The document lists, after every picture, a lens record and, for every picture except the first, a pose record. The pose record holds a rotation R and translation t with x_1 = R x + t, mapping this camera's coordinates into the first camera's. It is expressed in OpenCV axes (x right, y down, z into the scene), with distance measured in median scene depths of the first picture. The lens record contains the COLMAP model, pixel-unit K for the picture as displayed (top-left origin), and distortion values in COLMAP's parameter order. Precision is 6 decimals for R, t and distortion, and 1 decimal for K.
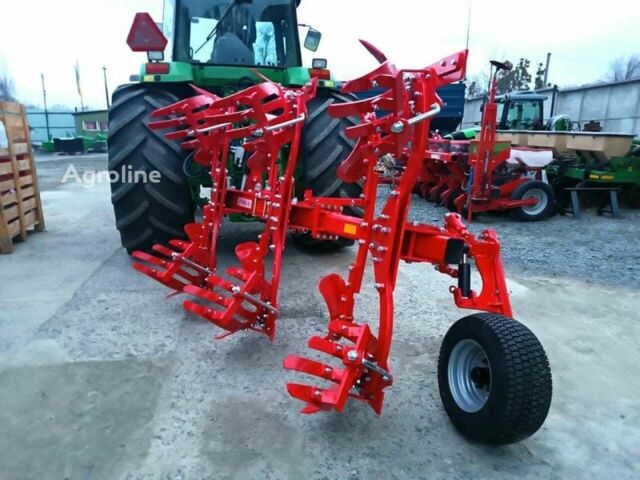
lens RADIAL K [[468.3, 0, 320.6], [0, 468.3, 241.3], [0, 0, 1]] dist [0.032283, -0.010239]
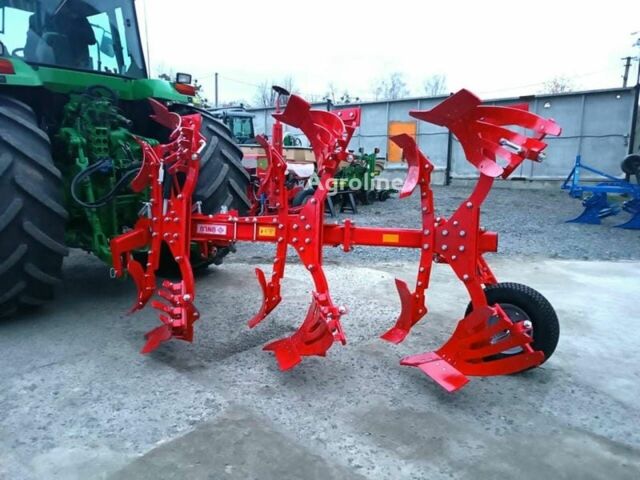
lens RADIAL K [[468.3, 0, 323.3], [0, 468.3, 236.5], [0, 0, 1]] dist [0.032283, -0.010239]
pose [[0.756216, -0.118764, 0.643453, -0.463576], [0.136850, 0.990348, 0.021960, -0.045932], [-0.639851, 0.071450, 0.765171, 0.119208]]
